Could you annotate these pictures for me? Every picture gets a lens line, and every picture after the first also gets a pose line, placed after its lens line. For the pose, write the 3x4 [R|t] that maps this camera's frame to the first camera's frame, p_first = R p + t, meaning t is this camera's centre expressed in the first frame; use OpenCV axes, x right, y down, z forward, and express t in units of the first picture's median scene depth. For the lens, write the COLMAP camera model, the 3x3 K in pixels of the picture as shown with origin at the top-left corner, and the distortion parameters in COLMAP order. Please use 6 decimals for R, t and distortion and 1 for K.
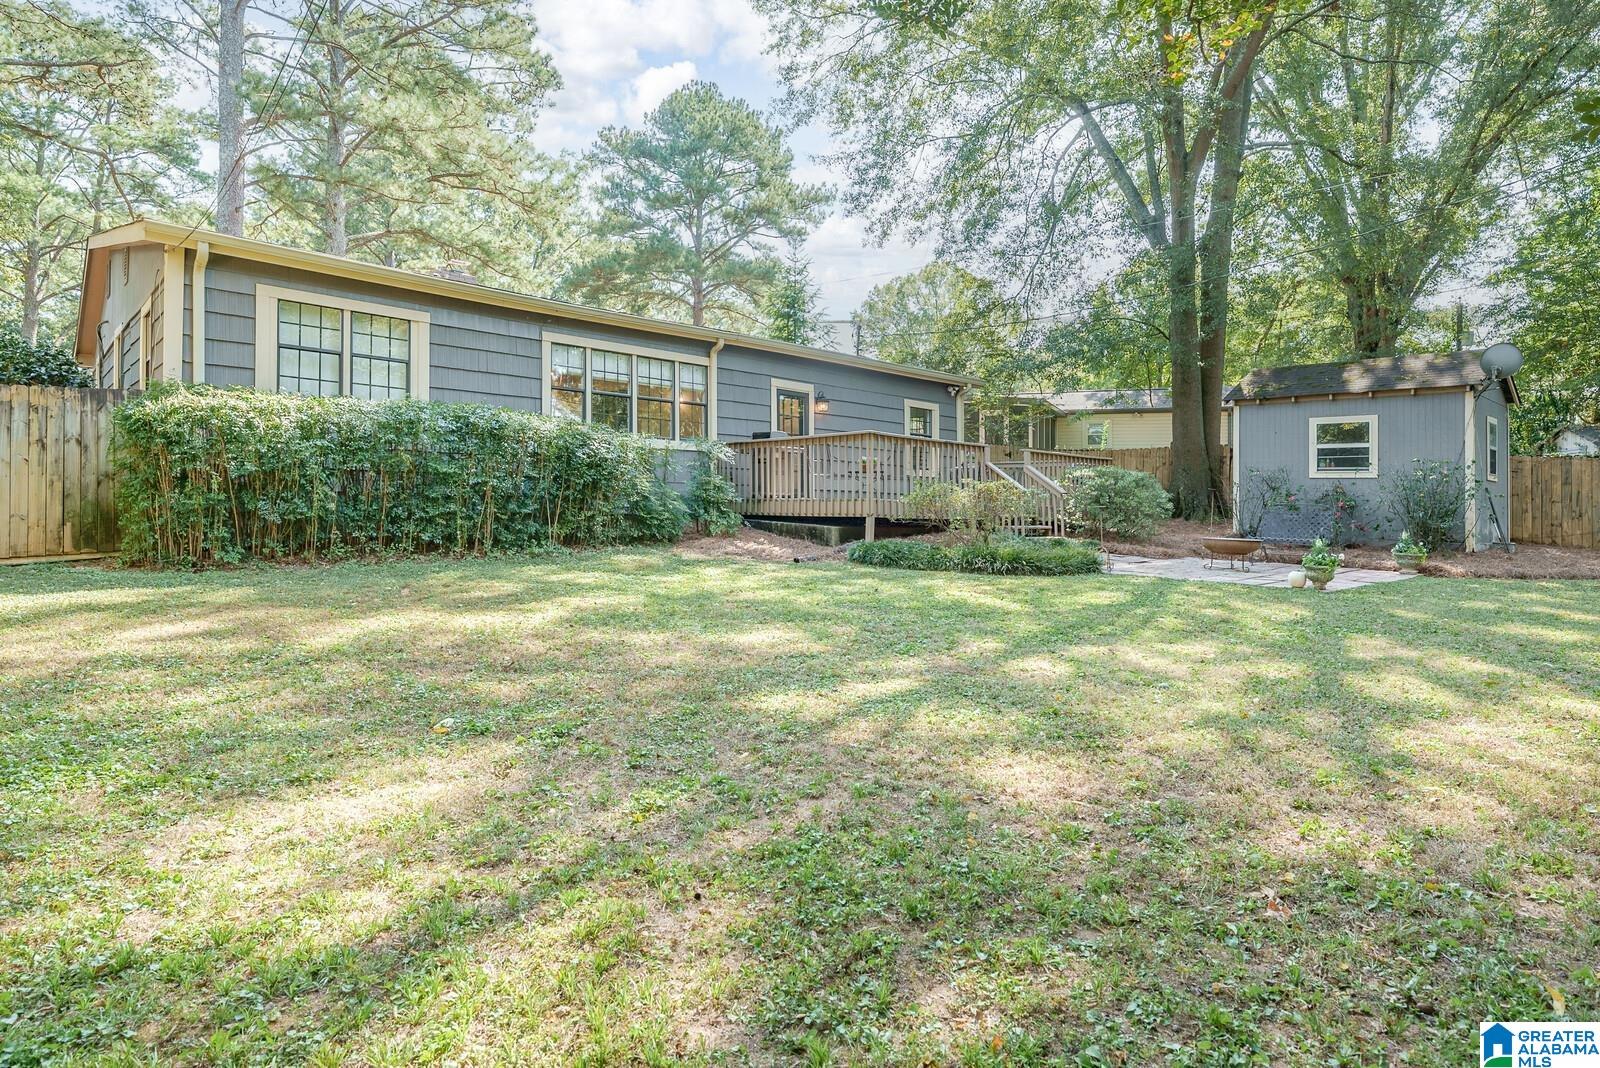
lens RADIAL K [[883.8, 0, 798.5], [0, 883.8, 485.0], [0, 0, 1]] dist [0.000344, -0.000552]
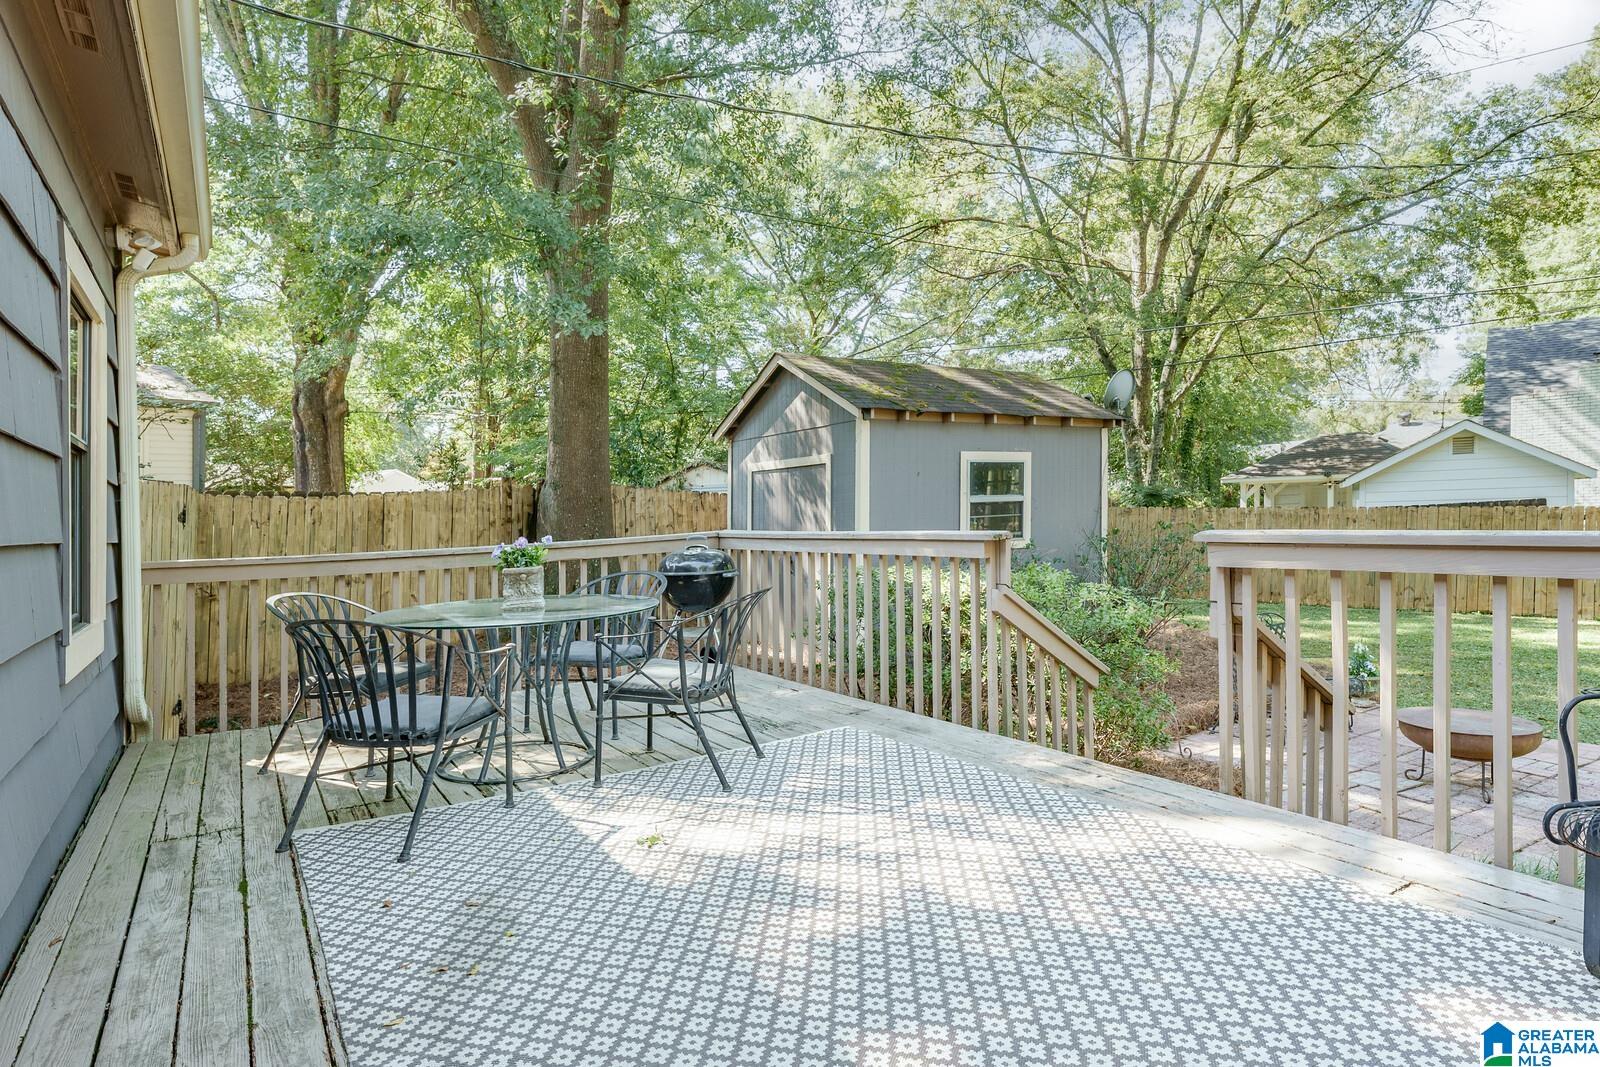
lens RADIAL K [[881.1, 0, 799.8], [0, 881.1, 531.4], [0, 0, 1]] dist [0.001763, -0.001418]
pose [[0.169754, -0.055740, 0.983909, -0.023625], [0.017864, 0.998409, 0.053479, -0.058429], [-0.985325, 0.008498, 0.170480, 1.059606]]
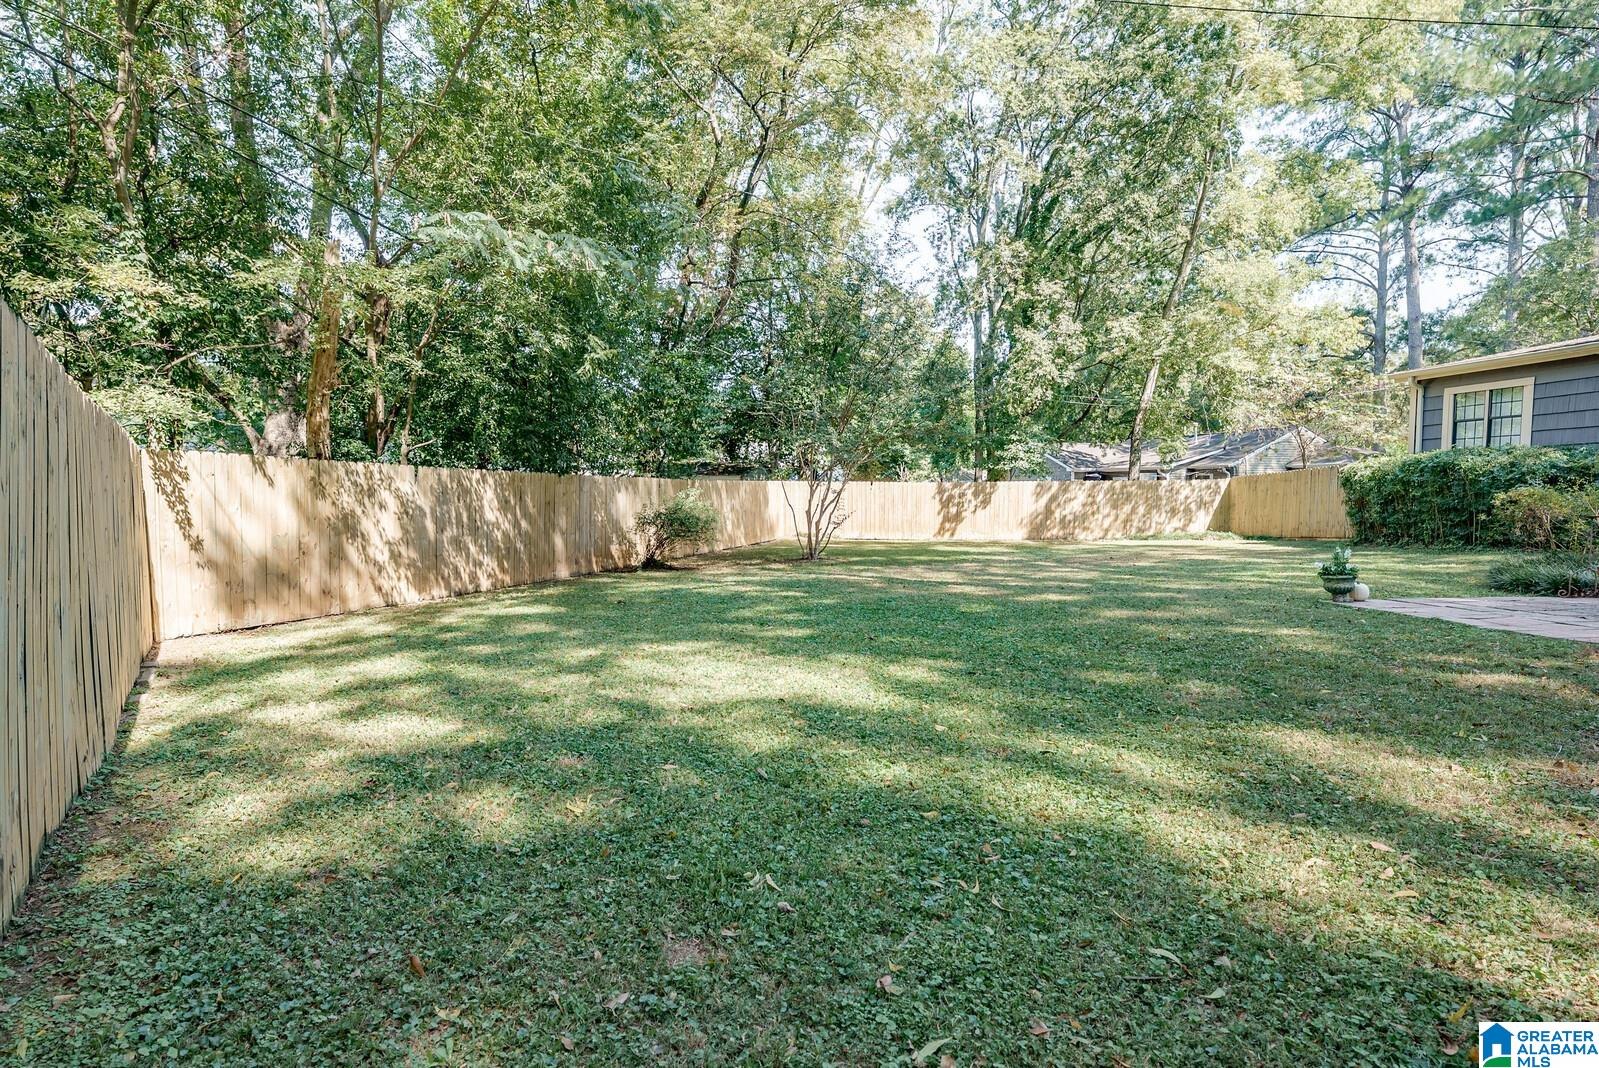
lens RADIAL K [[875.4, 0, 802.4], [0, 875.4, 537.9], [0, 0, 1]] dist [0.002979, 0.000299]
pose [[-0.593247, 0.016287, -0.804856, 1.115879], [0.004395, 0.999846, 0.016994, 0.022505], [0.805009, 0.006544, -0.593227, 0.734582]]
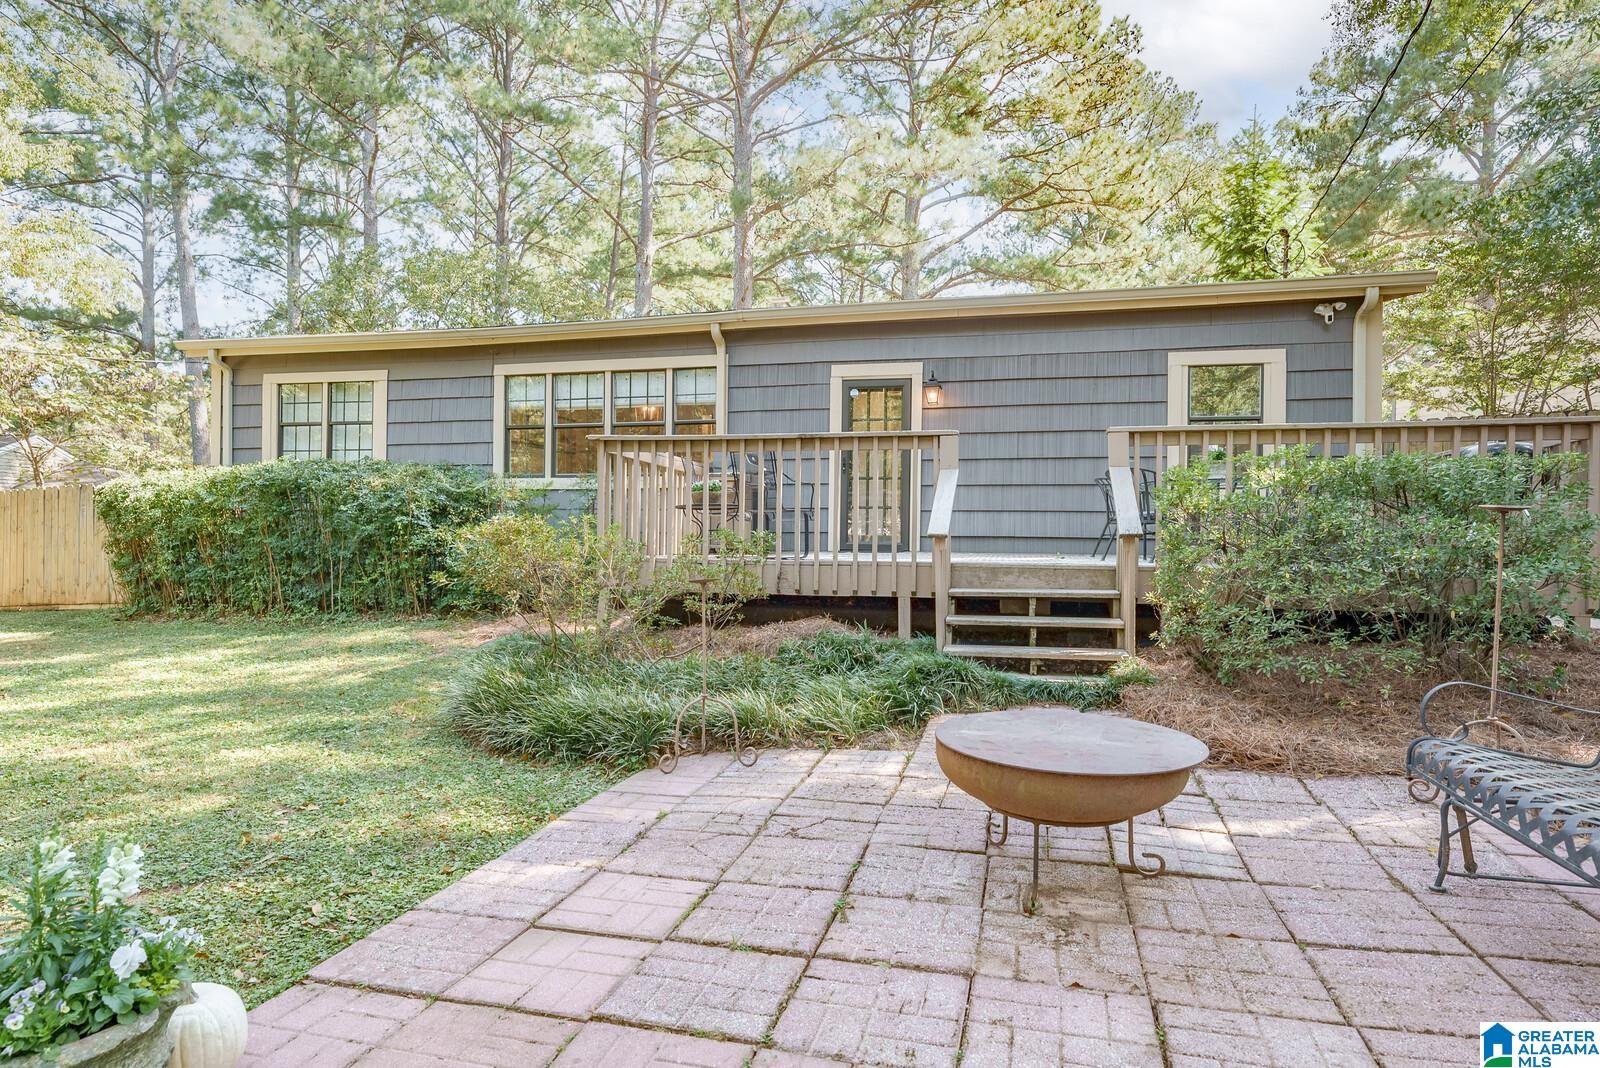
lens RADIAL K [[867.2, 0, 798.2], [0, 867.2, 541.5], [0, 0, 1]] dist [0.000933, -0.000263]
pose [[0.555940, -0.016731, -0.831054, 0.527688], [0.025477, 0.999671, -0.003082, 0.009700], [0.830832, -0.019459, 0.556183, 0.688492]]
